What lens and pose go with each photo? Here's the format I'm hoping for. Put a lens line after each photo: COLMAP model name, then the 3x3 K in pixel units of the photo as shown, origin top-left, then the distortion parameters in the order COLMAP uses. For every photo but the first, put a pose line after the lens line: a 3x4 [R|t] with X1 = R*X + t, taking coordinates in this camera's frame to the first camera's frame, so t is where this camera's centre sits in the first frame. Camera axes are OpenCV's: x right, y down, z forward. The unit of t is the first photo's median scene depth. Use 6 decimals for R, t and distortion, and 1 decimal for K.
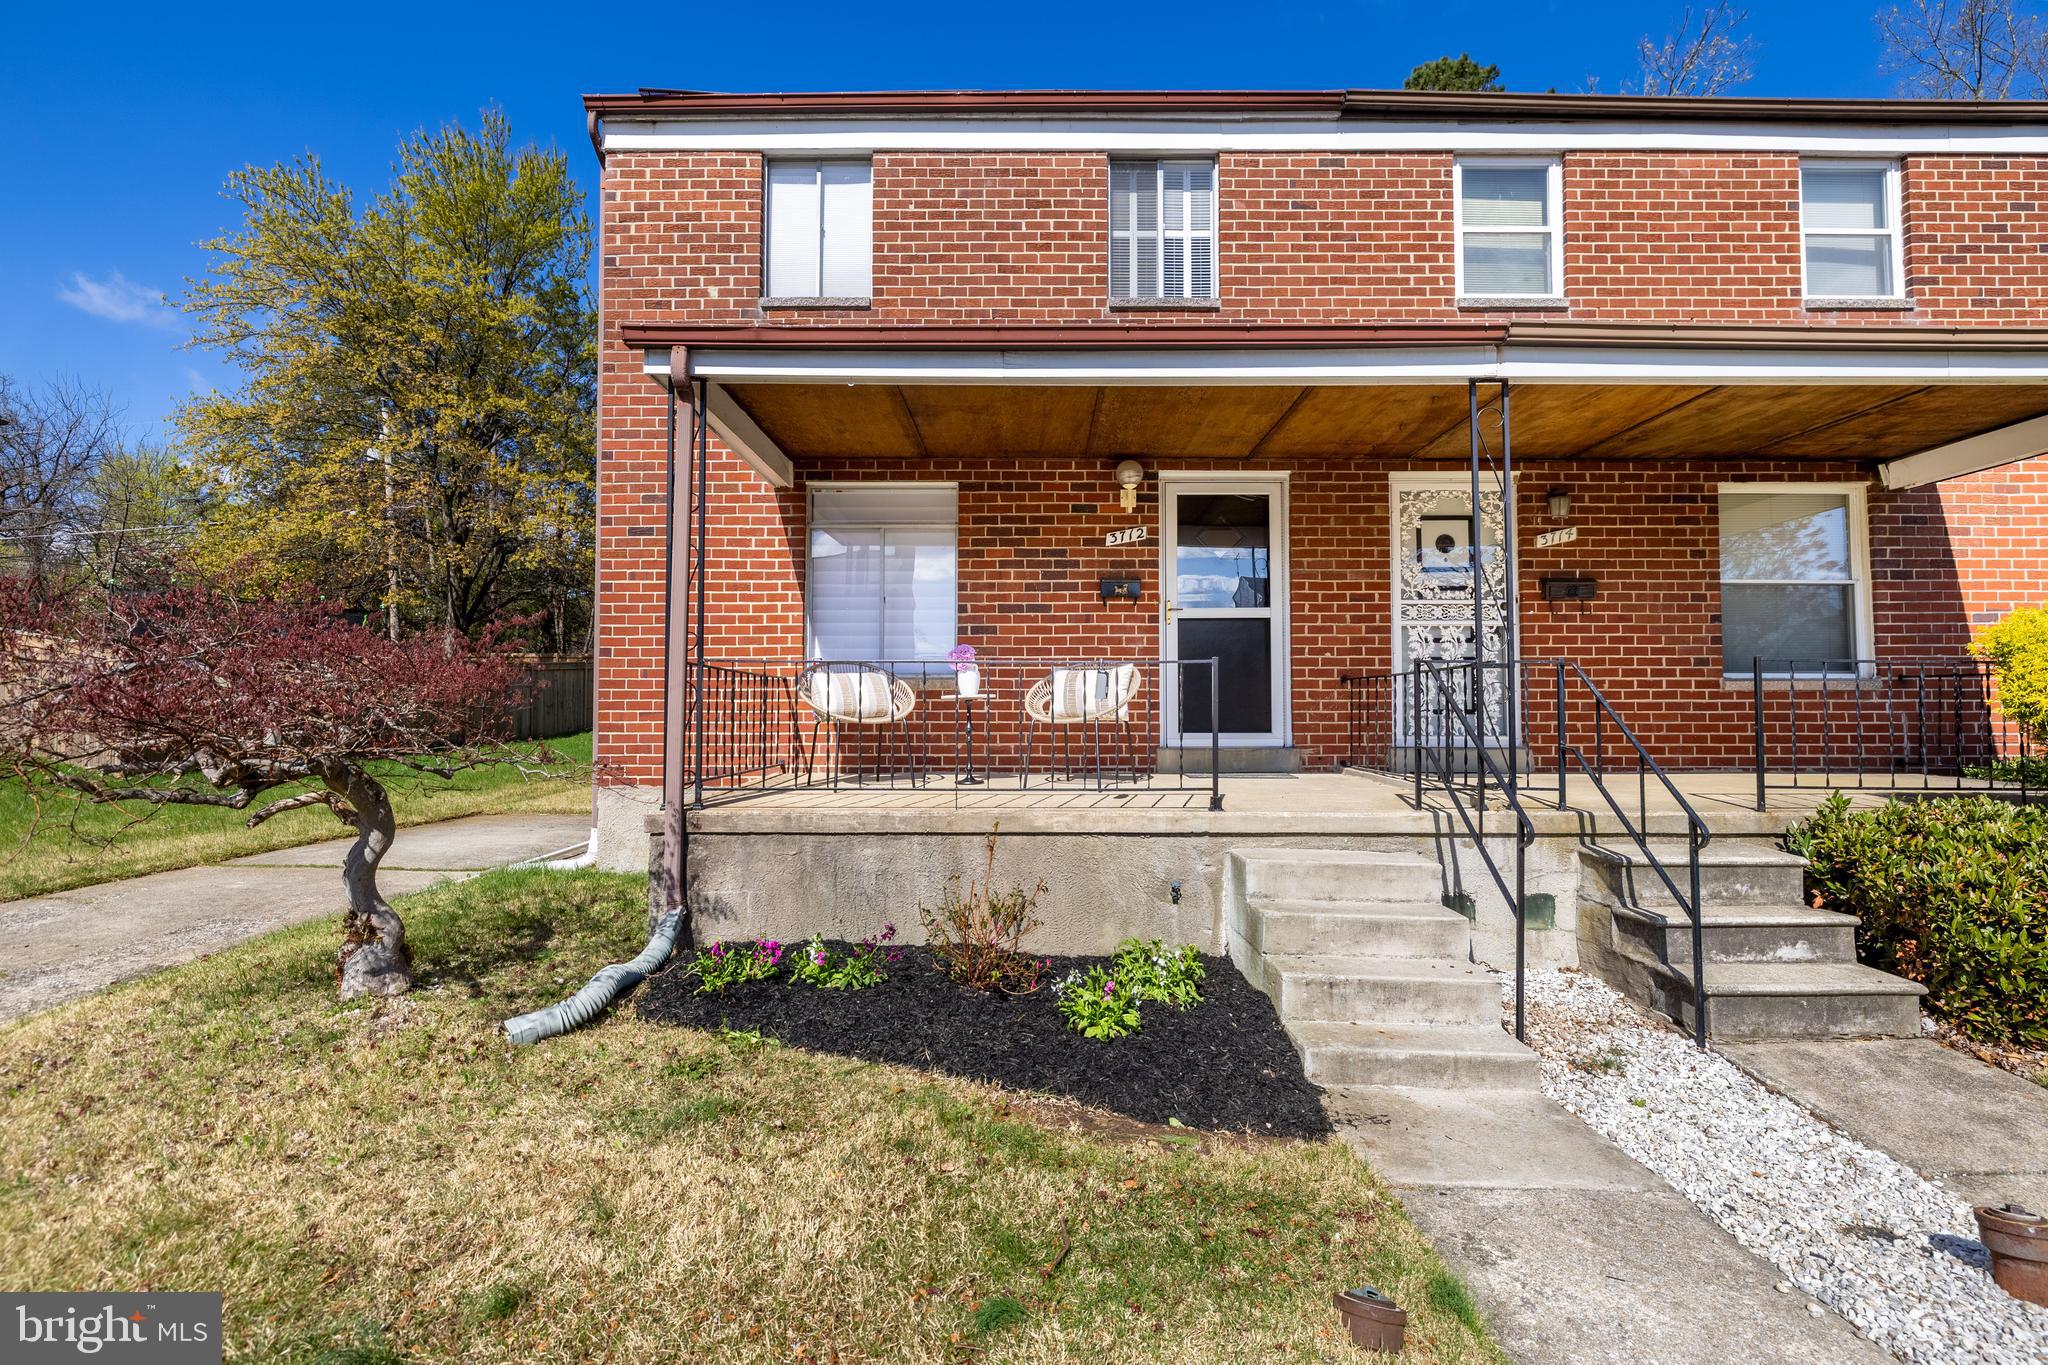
lens RADIAL K [[961.6, 0, 1021.8], [0, 961.6, 677.0], [0, 0, 1]] dist [-0.003808, 0.000662]
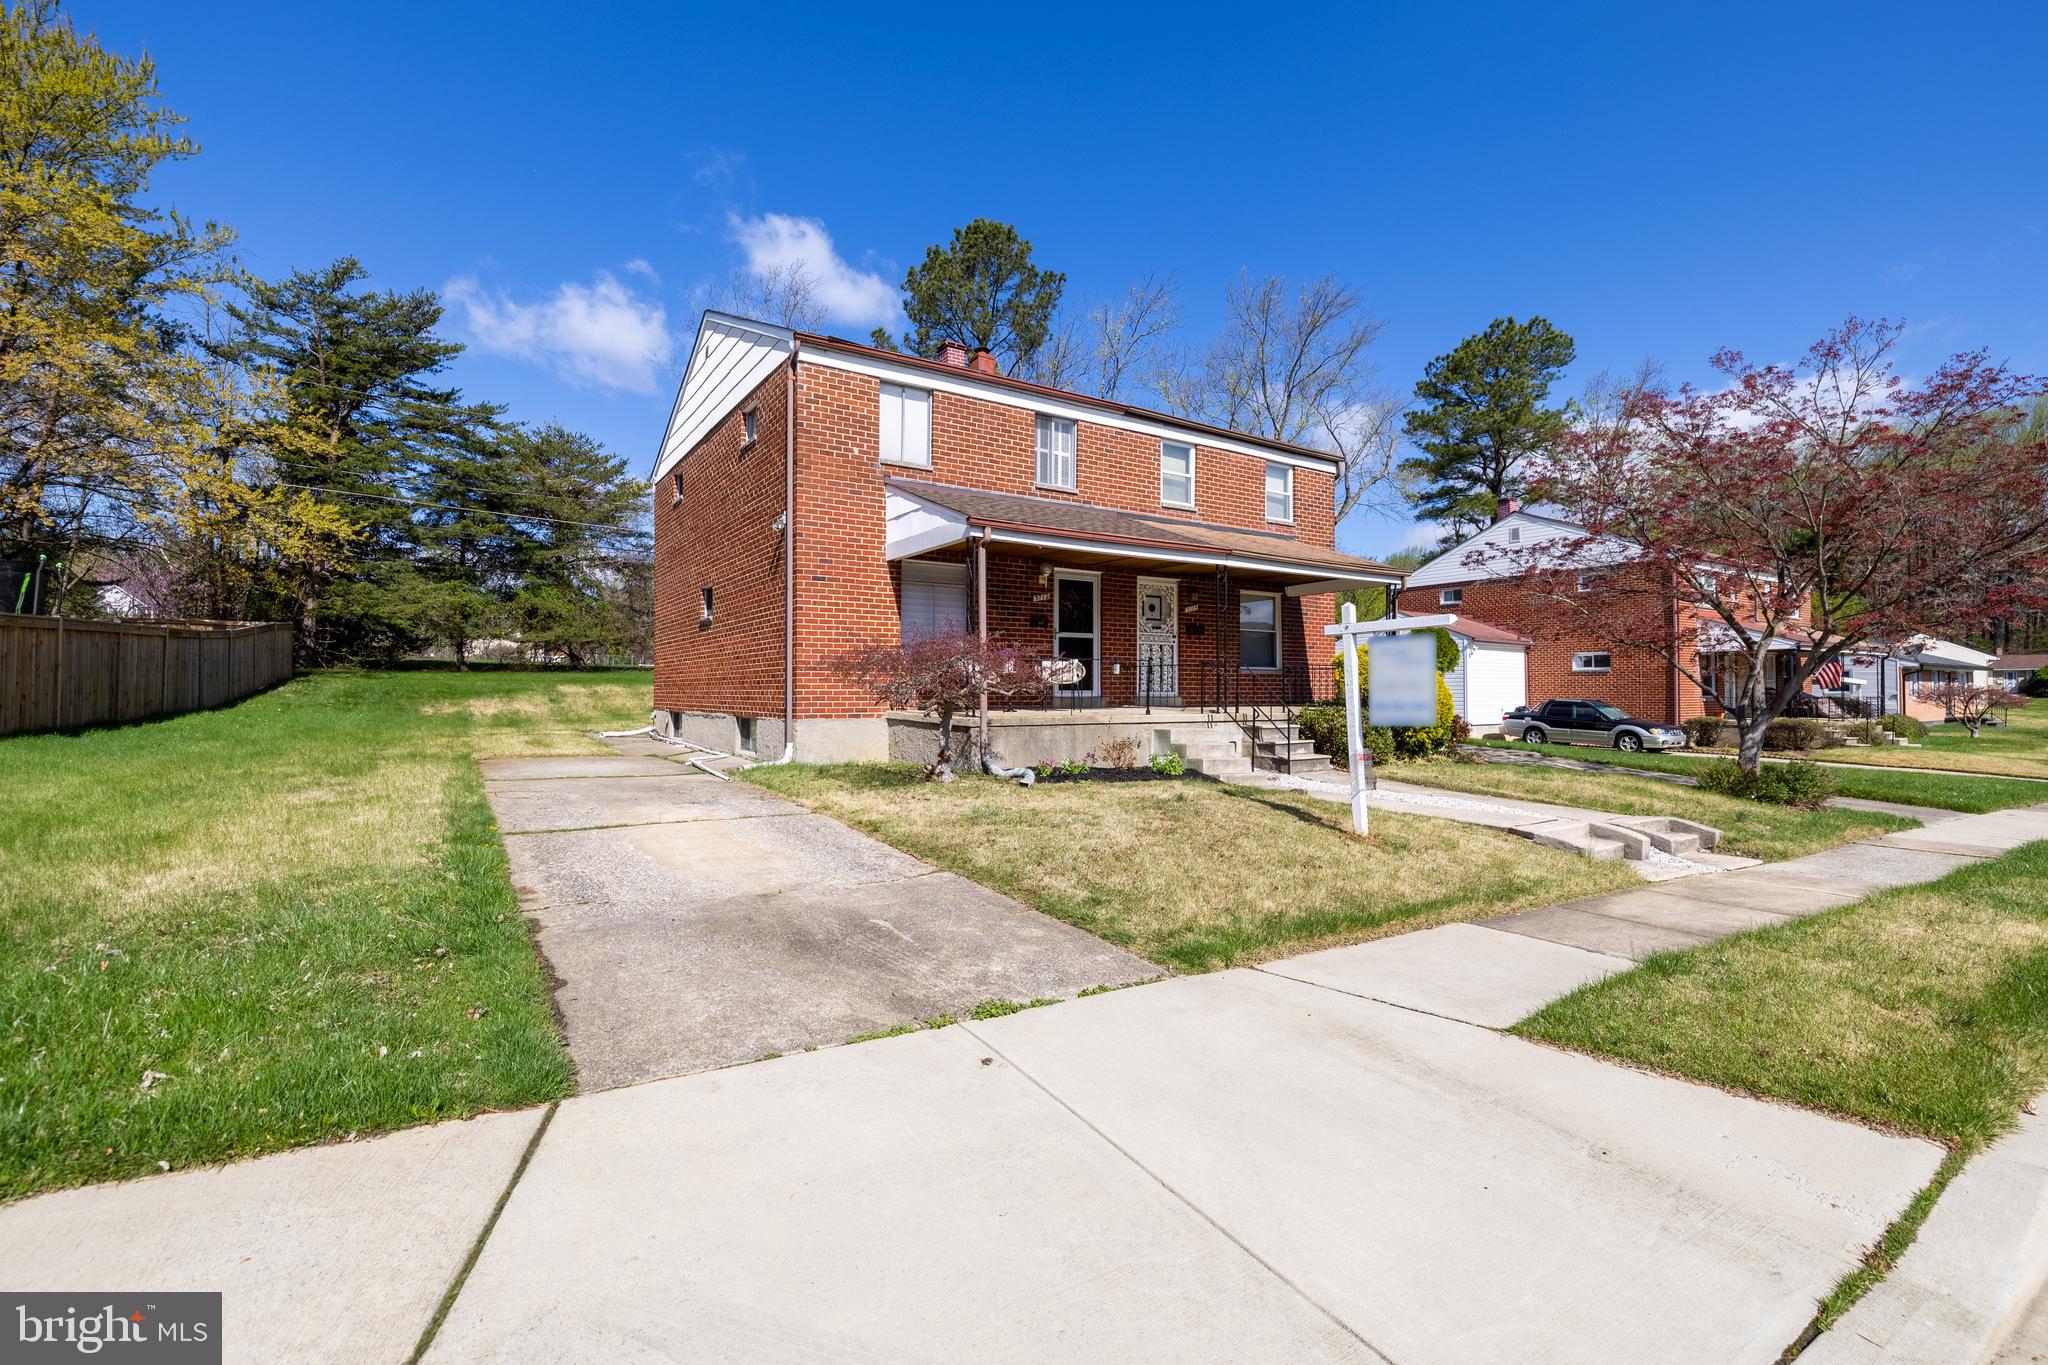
lens RADIAL K [[891.5, 0, 1027.5], [0, 891.5, 686.0], [0, 0, 1]] dist [-0.024591, -0.000395]
pose [[0.838101, 0.005607, 0.545486, -0.971974], [-0.022974, 0.999423, 0.025024, 0.000014], [-0.545031, -0.033505, 0.837746, -0.622355]]
